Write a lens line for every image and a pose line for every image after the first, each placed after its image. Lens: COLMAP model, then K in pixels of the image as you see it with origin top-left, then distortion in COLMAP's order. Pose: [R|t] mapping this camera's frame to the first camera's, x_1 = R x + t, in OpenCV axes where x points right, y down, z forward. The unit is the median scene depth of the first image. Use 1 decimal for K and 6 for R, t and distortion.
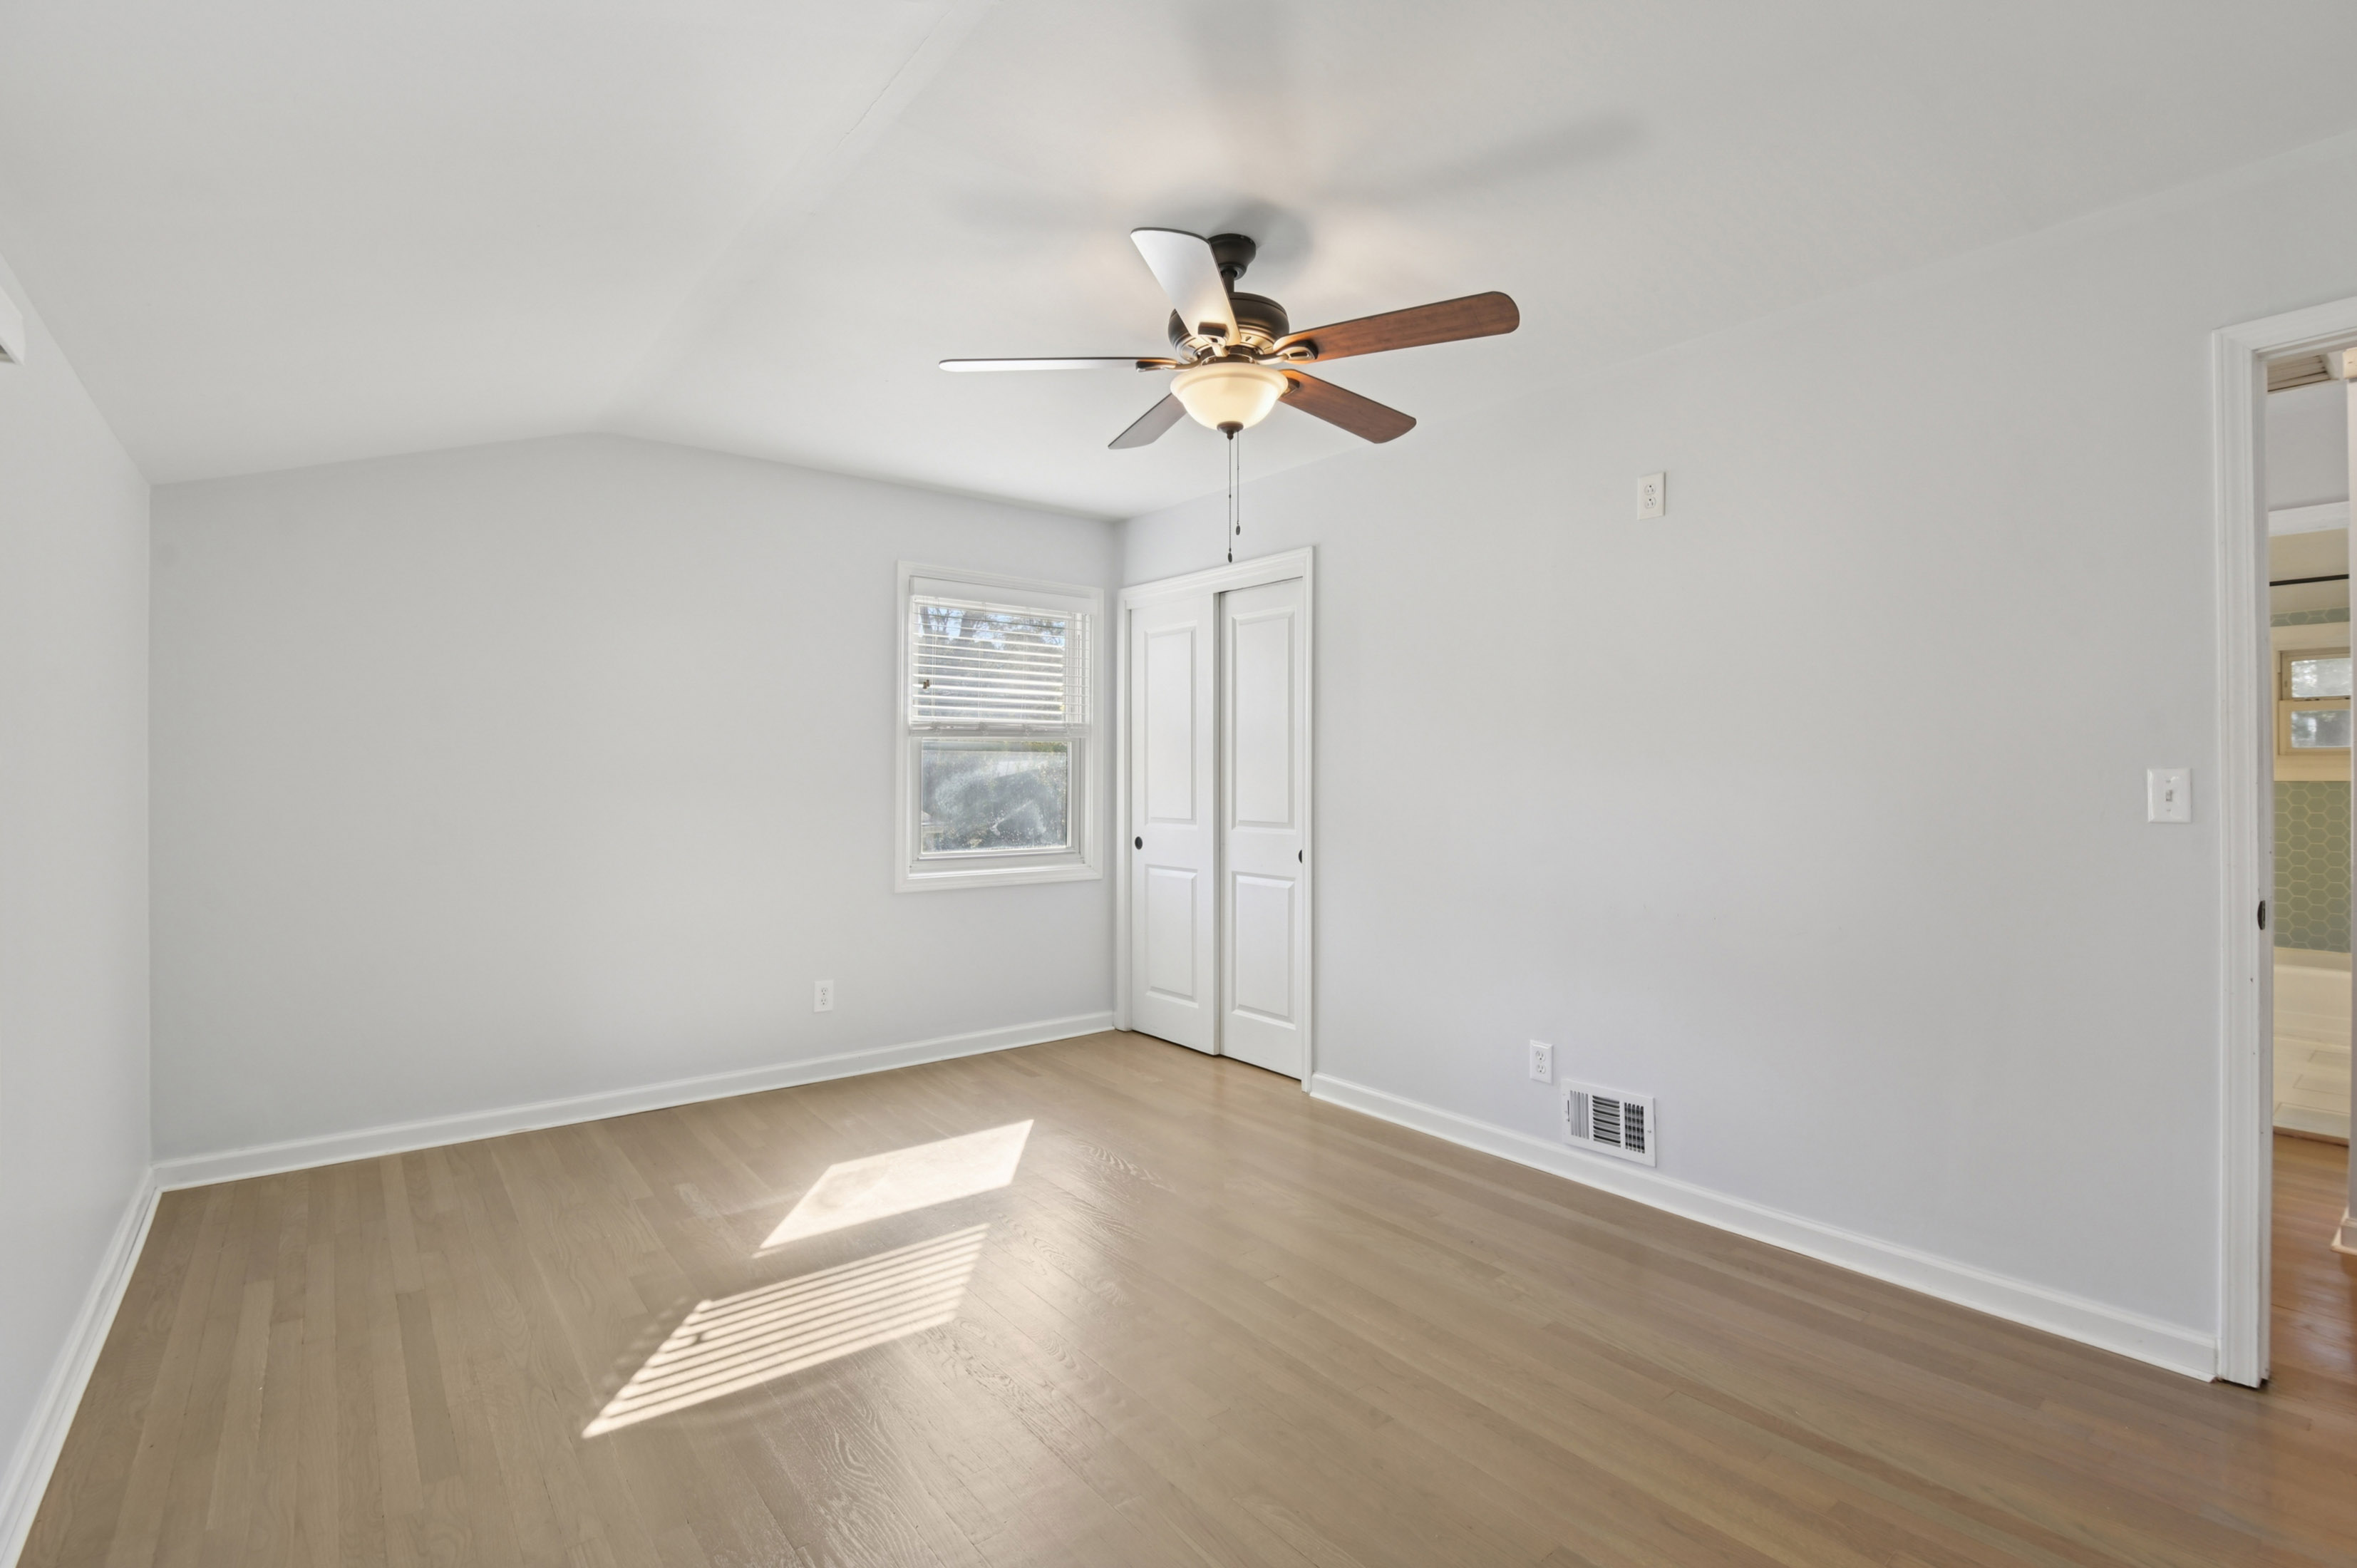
lens RADIAL K [[1080.5, 0, 1177.9], [0, 1080.5, 778.1], [0, 0, 1]] dist [-0.004677, -0.000519]
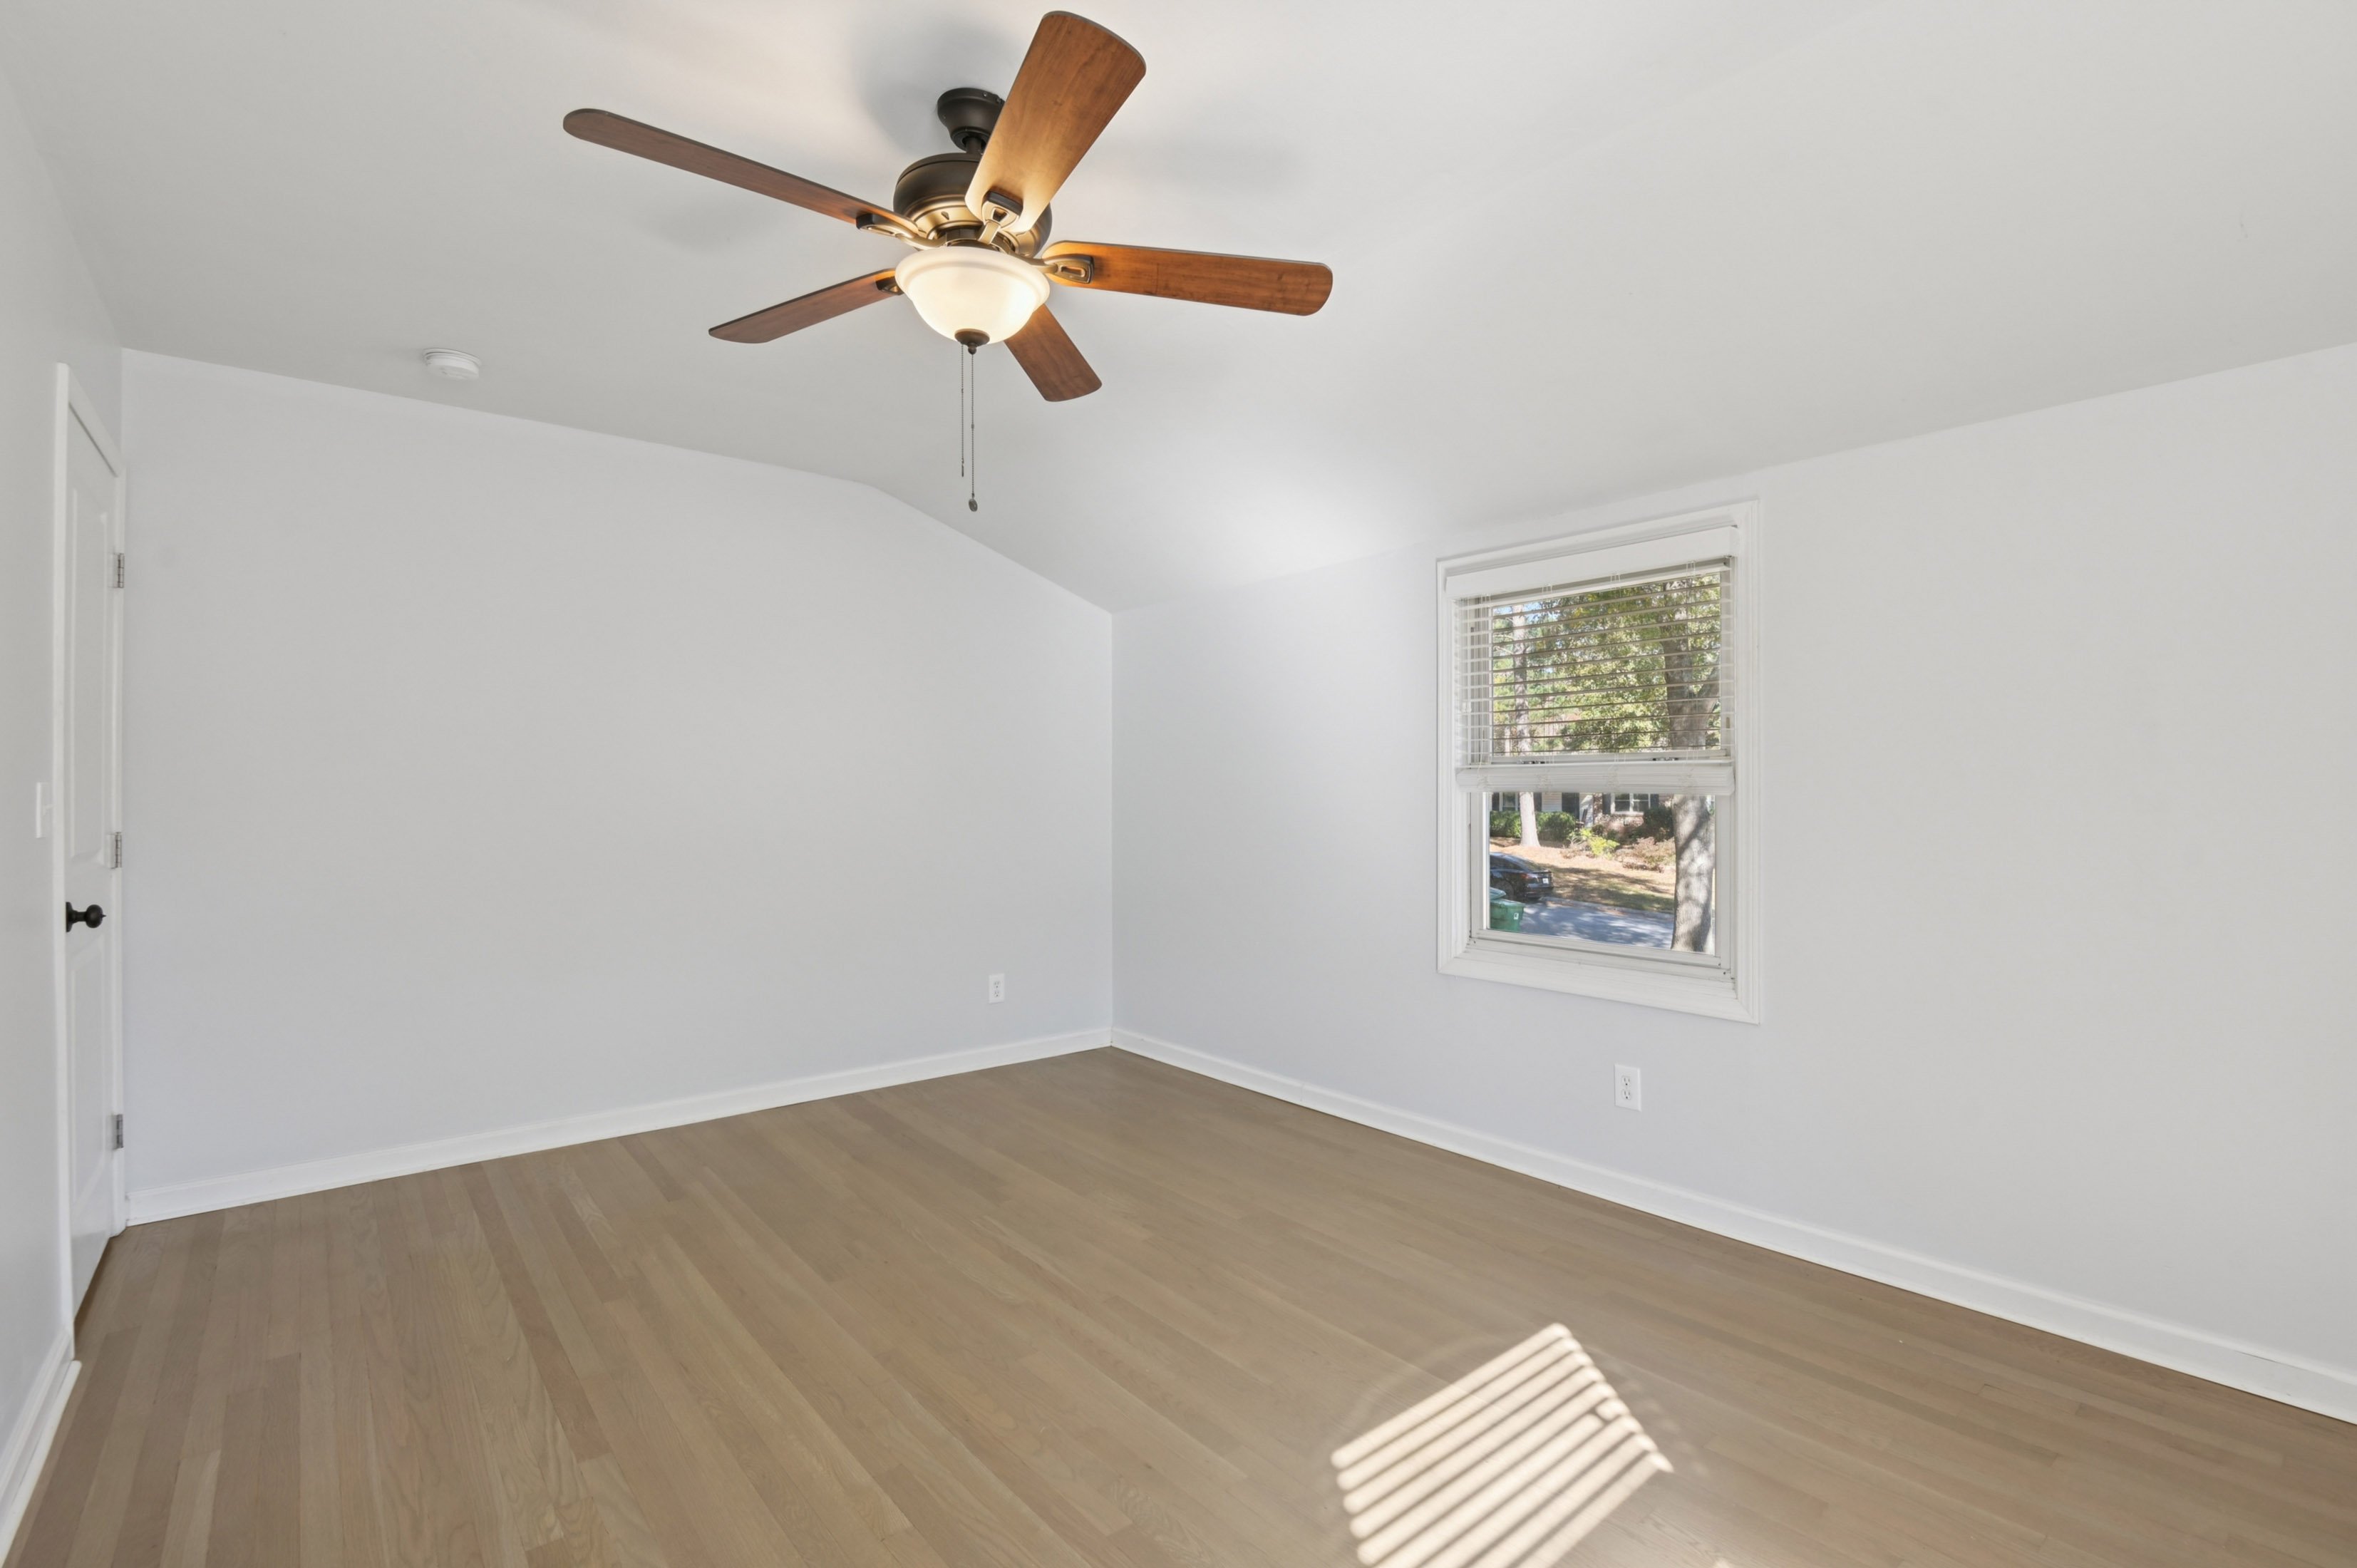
lens RADIAL K [[1080.5, 0, 1177.9], [0, 1080.5, 778.1], [0, 0, 1]] dist [-0.004677, -0.000519]
pose [[-0.999652, 0.007931, -0.025155, -0.062212], [0.008232, 0.999896, -0.011869, 0.005032], [0.025058, -0.012072, -0.999613, 1.399713]]
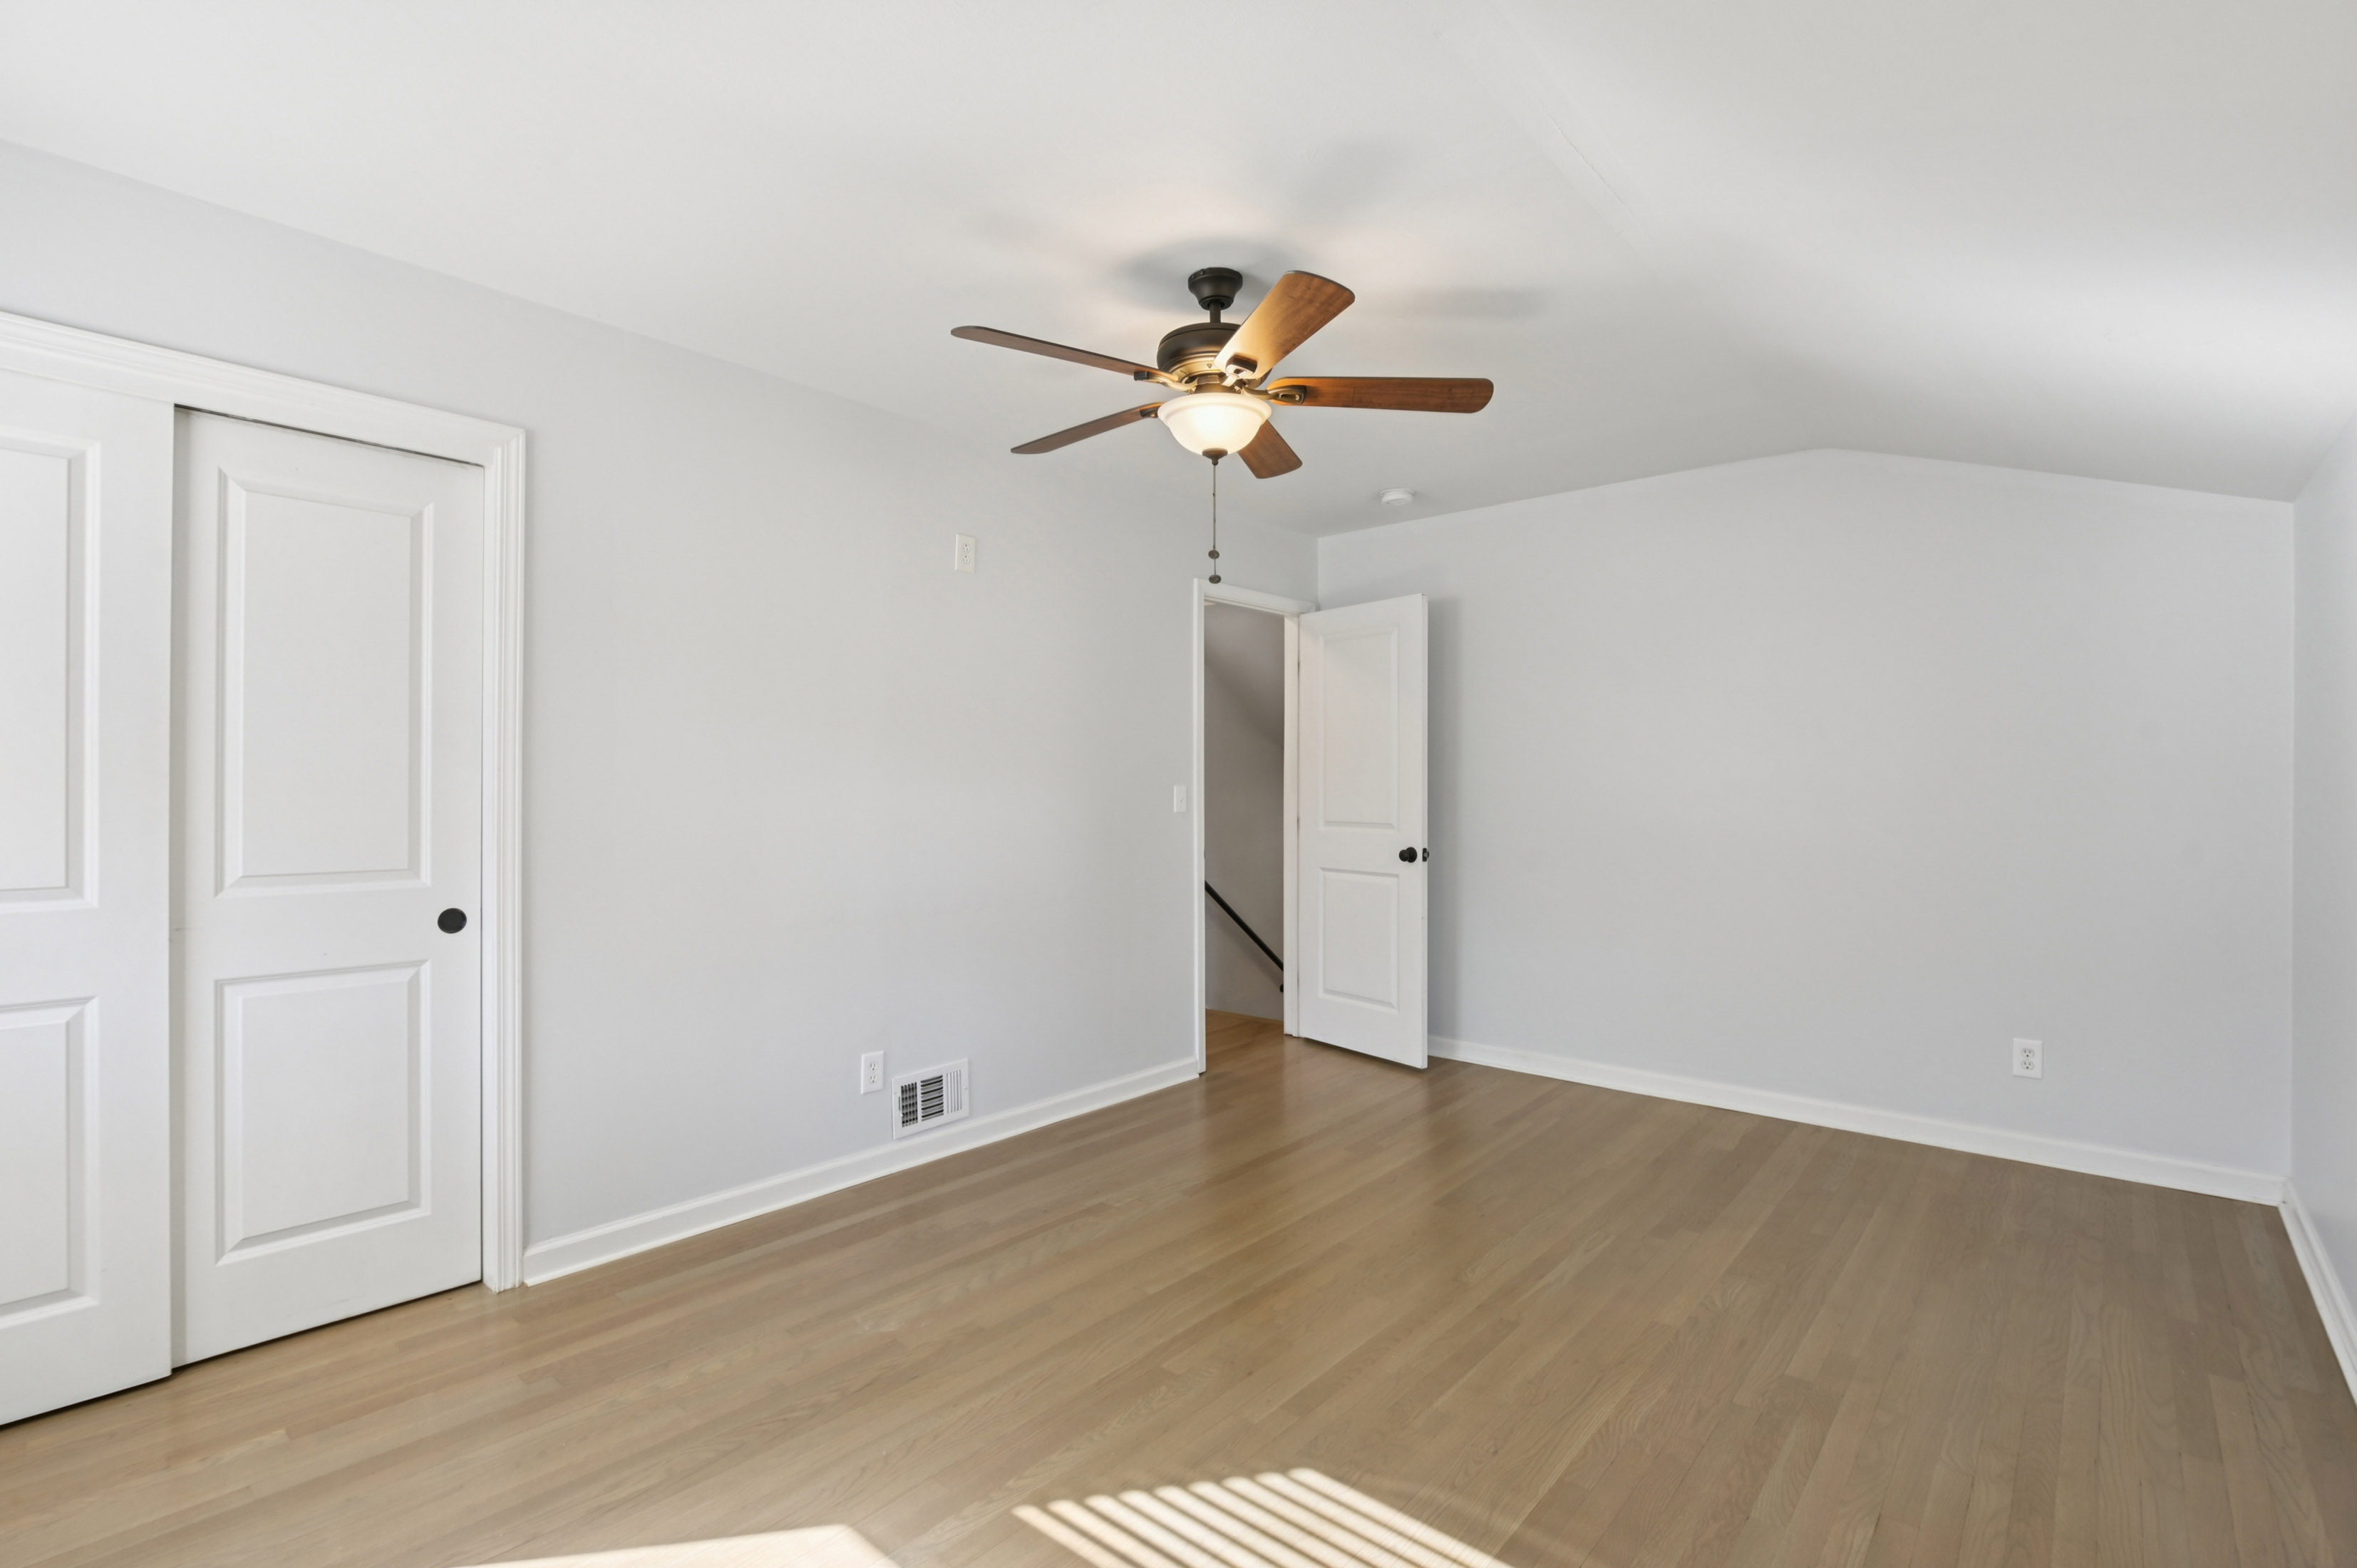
lens RADIAL K [[1083.9, 0, 1188.9], [0, 1083.9, 774.1], [0, 0, 1]] dist [-0.008451, -0.006565]
pose [[-0.195413, 0.014562, 0.980613, -0.760916], [0.000438, 0.999891, -0.014761, -0.000113], [-0.980721, -0.002455, -0.195398, 0.964832]]
